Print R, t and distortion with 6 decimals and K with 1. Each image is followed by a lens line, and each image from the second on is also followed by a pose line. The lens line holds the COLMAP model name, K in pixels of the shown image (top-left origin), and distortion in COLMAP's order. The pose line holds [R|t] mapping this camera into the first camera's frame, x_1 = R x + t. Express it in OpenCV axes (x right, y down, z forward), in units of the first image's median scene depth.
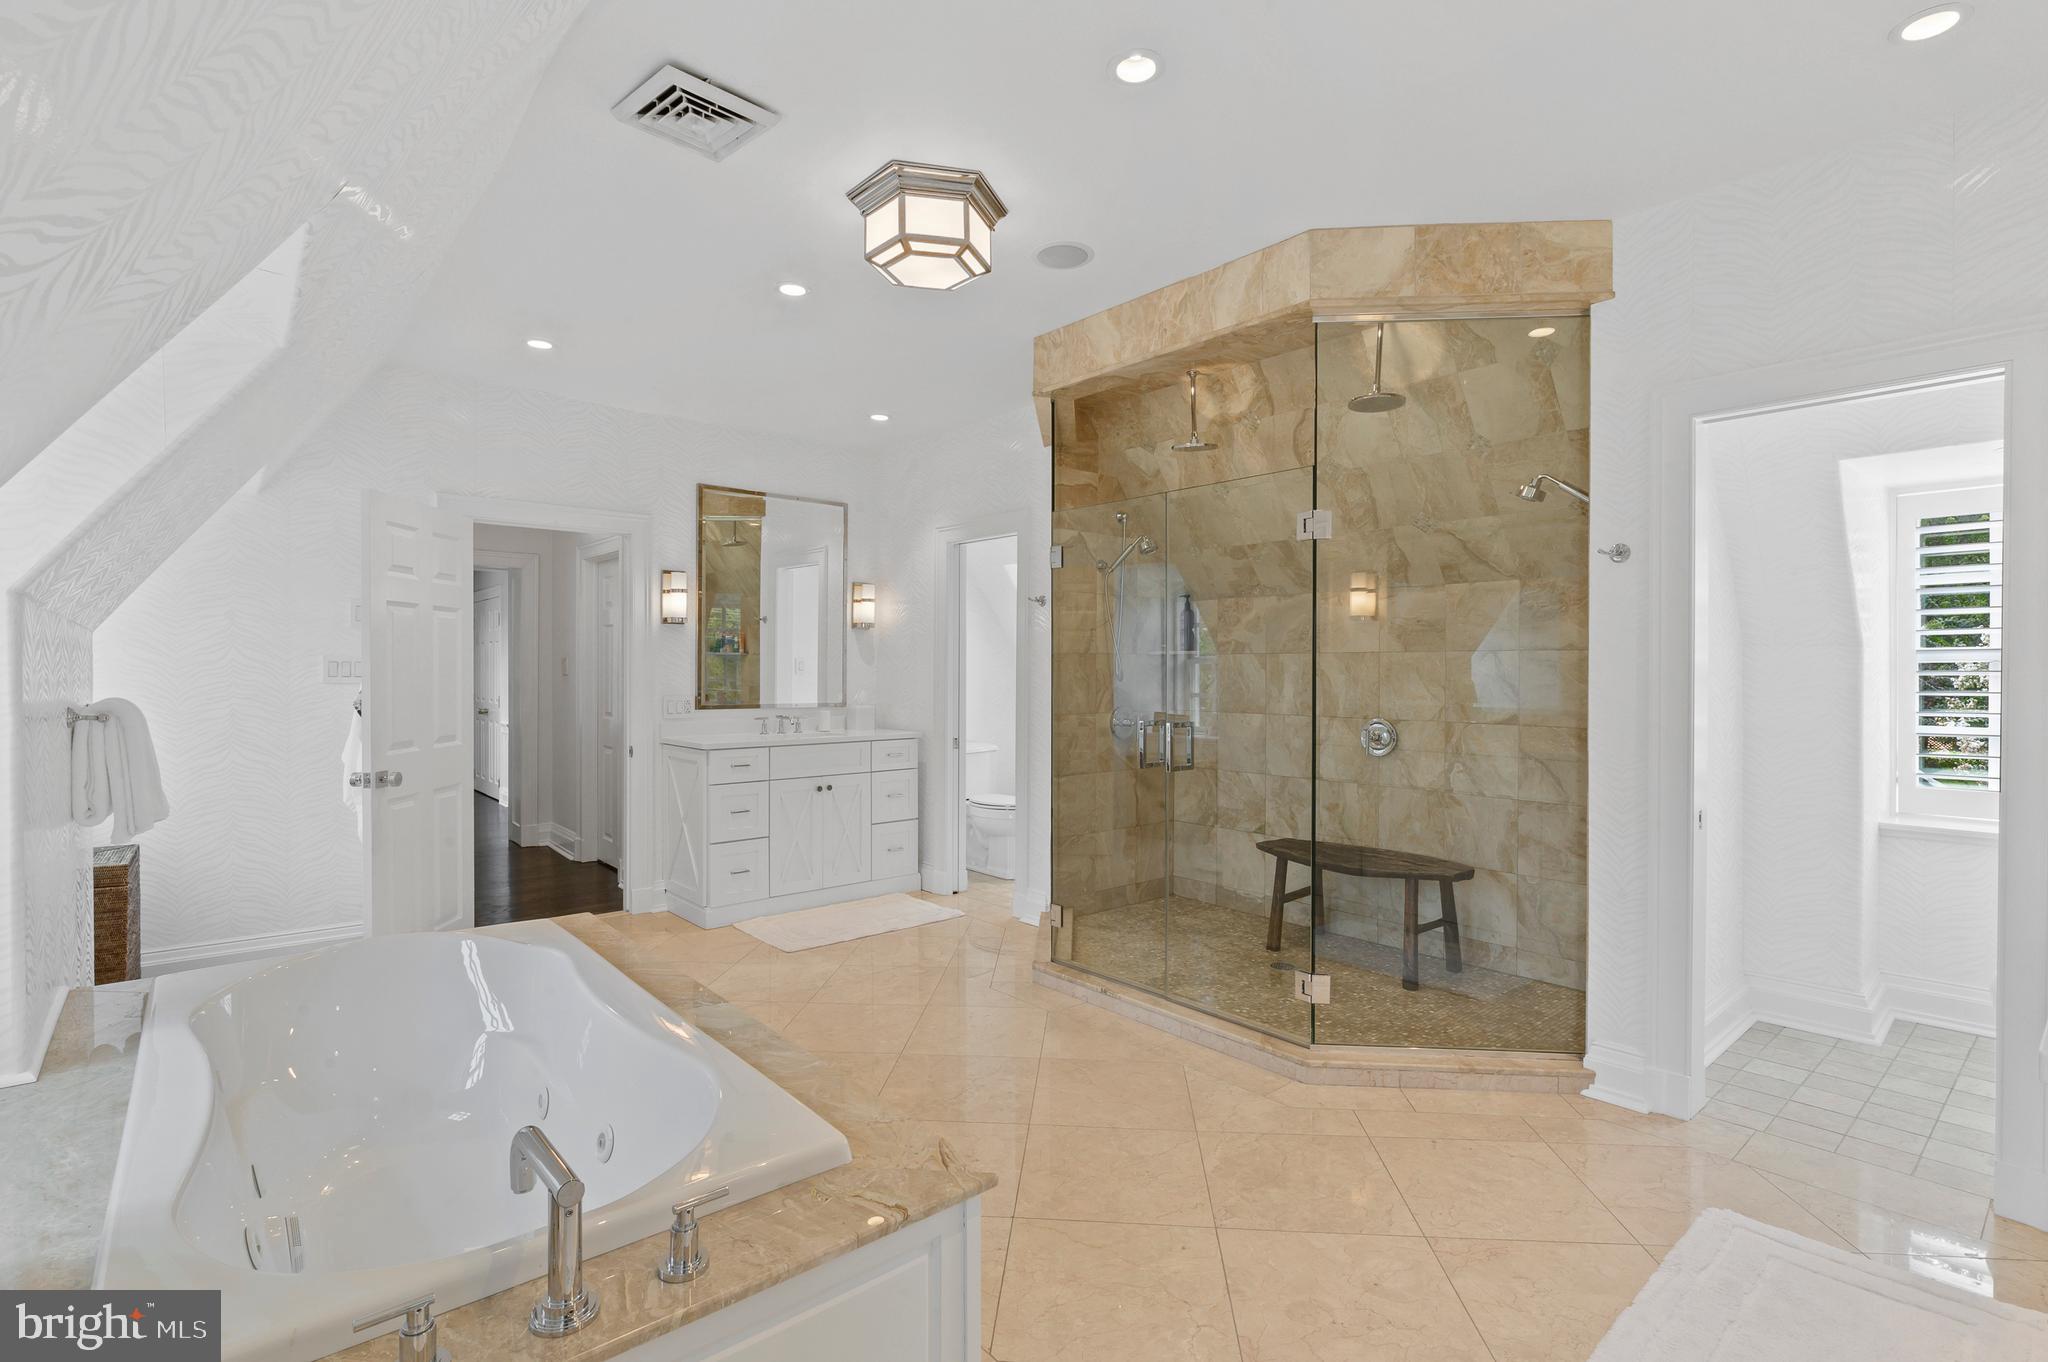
lens RADIAL K [[942.7, 0, 1037.2], [0, 942.7, 672.1], [0, 0, 1]] dist [0.000390, 0.000044]
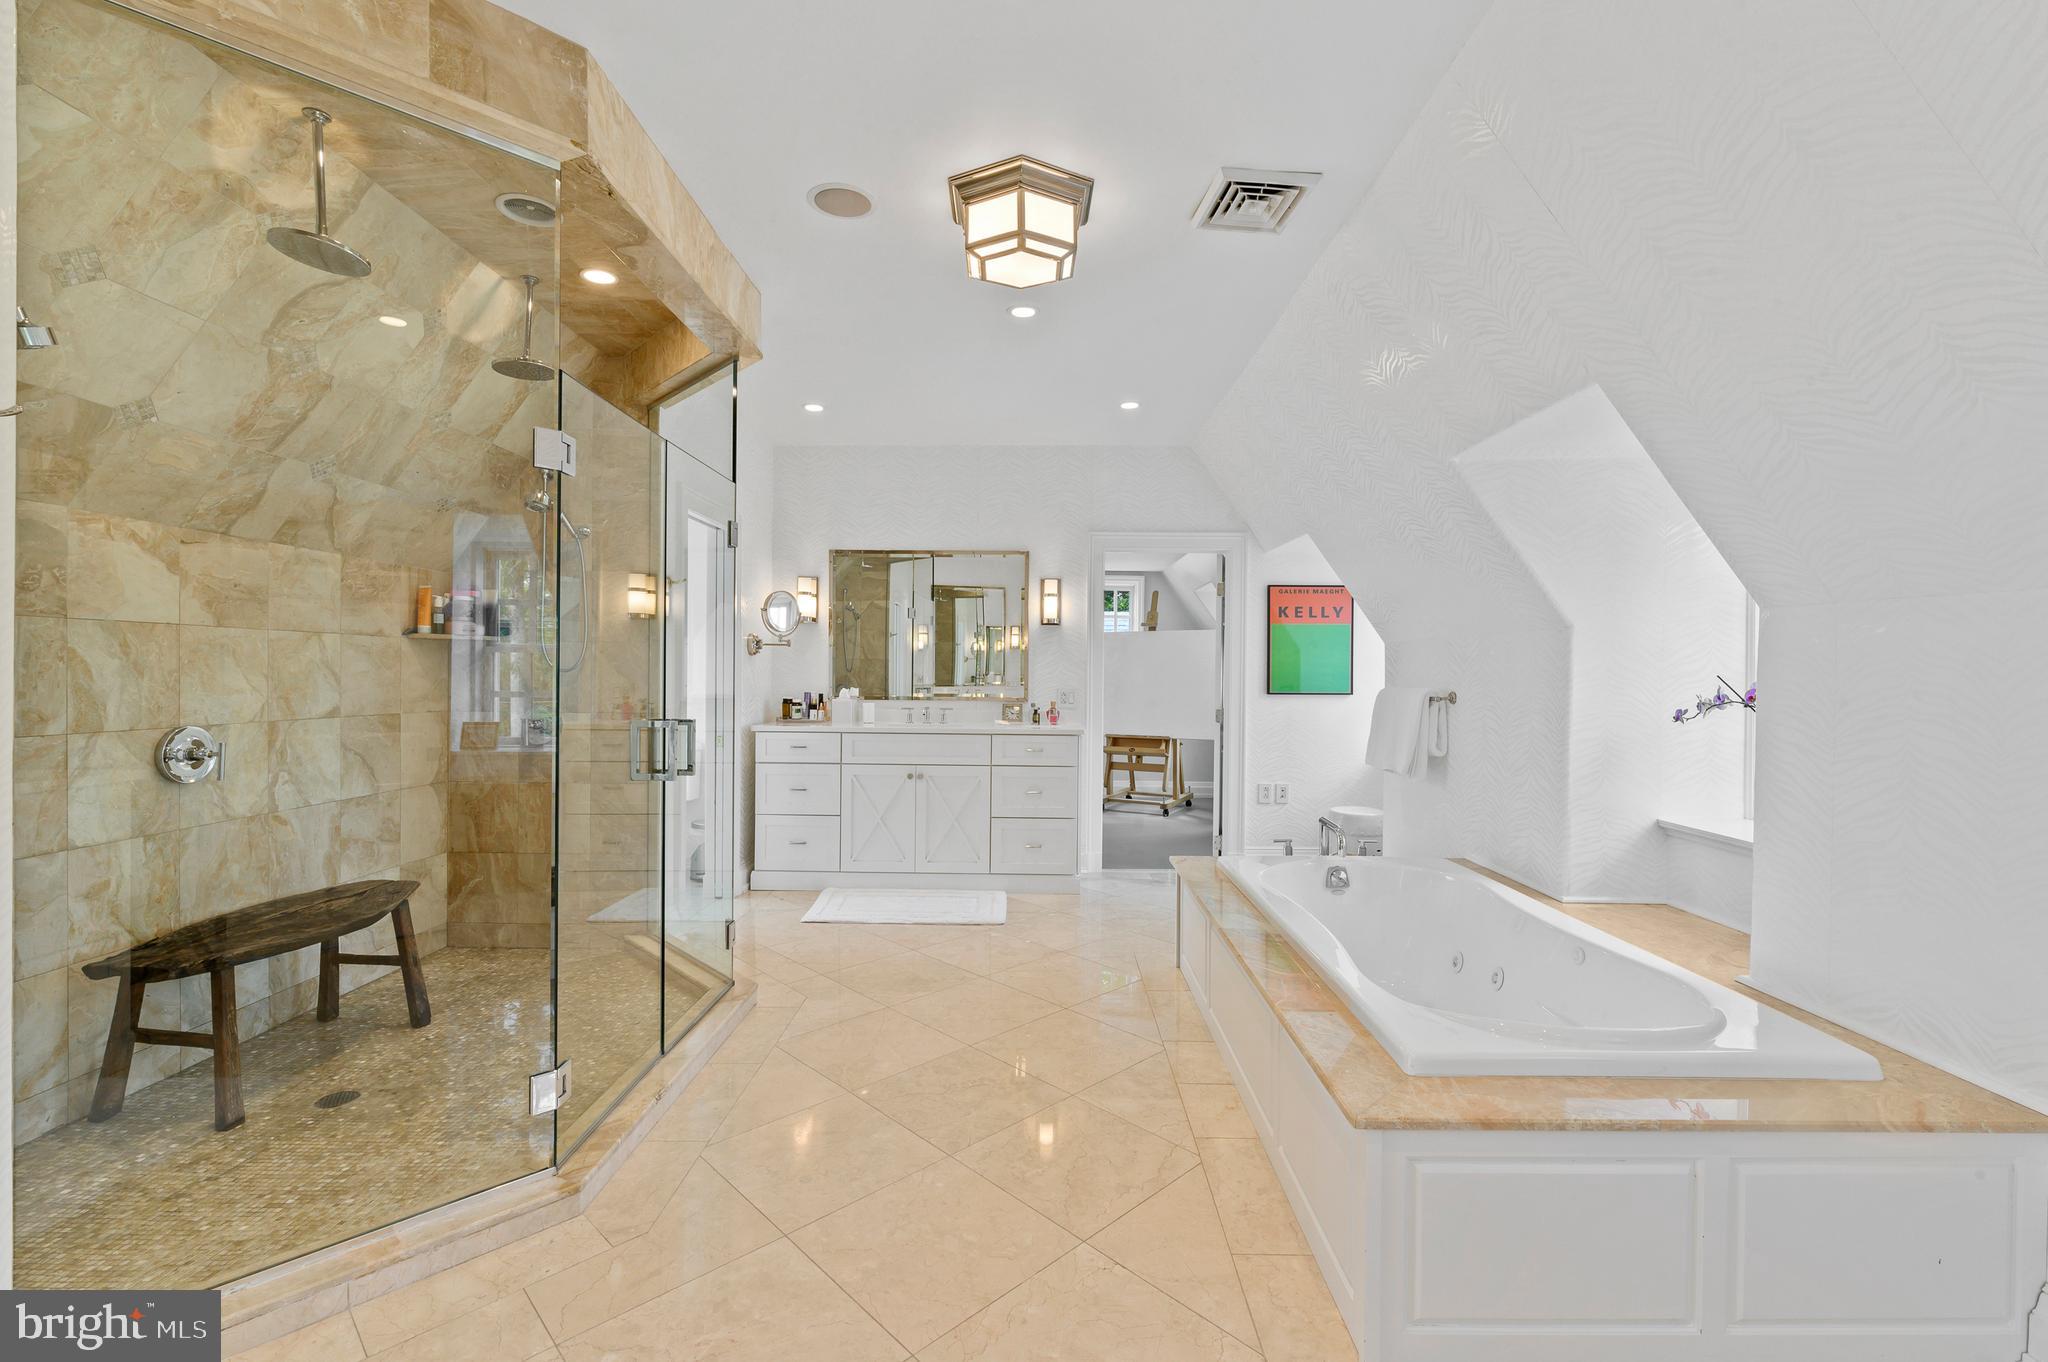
lens RADIAL K [[885.4, 0, 1038.2], [0, 885.4, 687.7], [0, 0, 1]] dist [0.000999, 0.000074]
pose [[-0.753859, -0.028886, 0.656400, -0.516563], [-0.021843, 0.999583, 0.018902, -0.002151], [-0.656672, -0.000089, -0.754176, 1.145264]]
